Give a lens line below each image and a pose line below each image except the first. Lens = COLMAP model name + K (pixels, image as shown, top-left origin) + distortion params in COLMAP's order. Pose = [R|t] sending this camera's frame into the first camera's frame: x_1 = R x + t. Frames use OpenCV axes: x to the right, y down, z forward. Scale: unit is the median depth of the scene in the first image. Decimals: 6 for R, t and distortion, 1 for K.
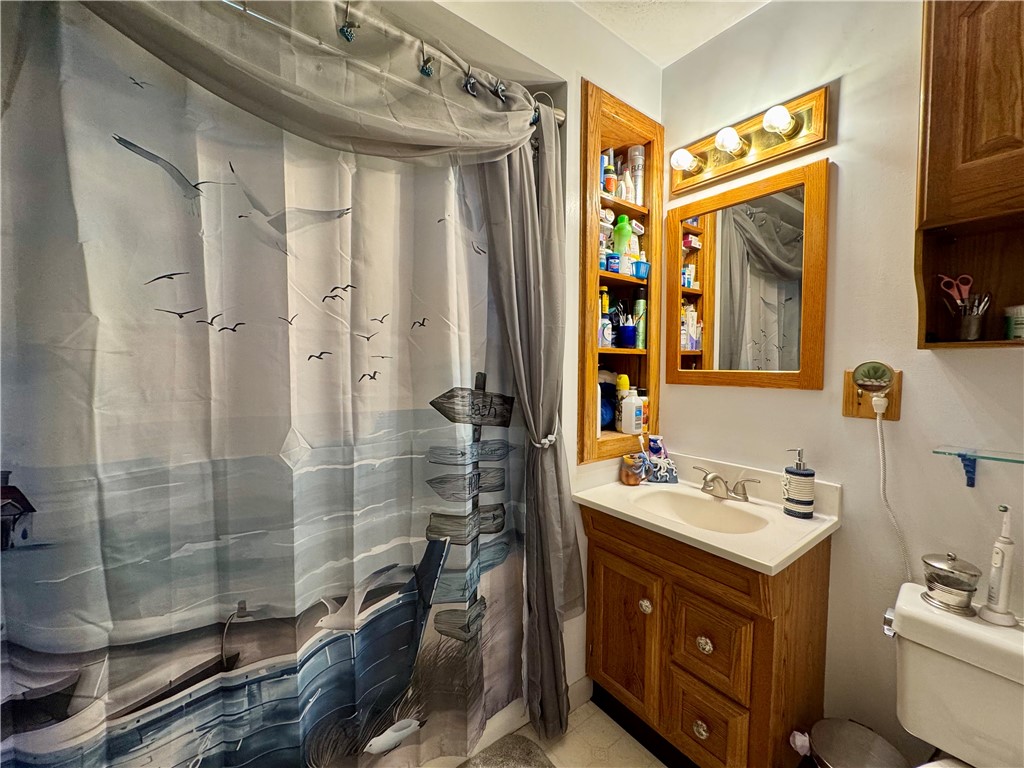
lens RADIAL K [[406.9, 0, 512.8], [0, 406.9, 378.9], [0, 0, 1]] dist [-0.003547, -0.000256]
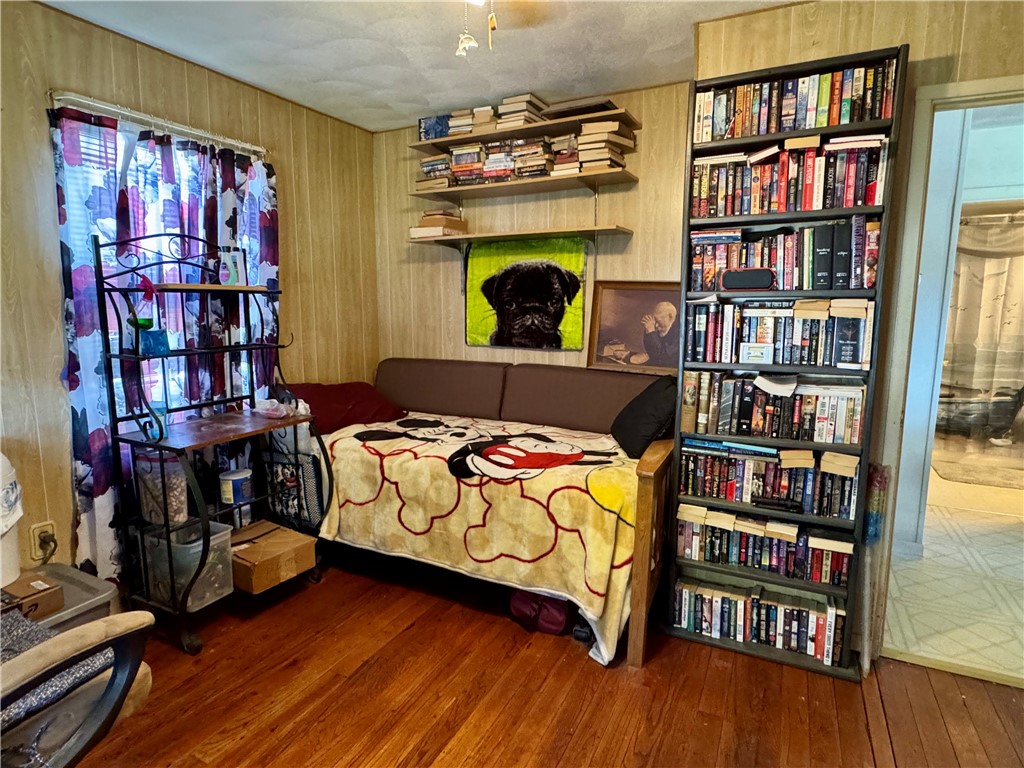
lens RADIAL K [[557.9, 0, 511.7], [0, 557.9, 383.6], [0, 0, 1]] dist [-0.002709, 0.000385]
pose [[0.436359, 0.118623, -0.891919, 1.956940], [-0.040105, 0.992850, 0.112426, 0.131594], [0.898879, -0.013288, 0.437996, -4.539723]]
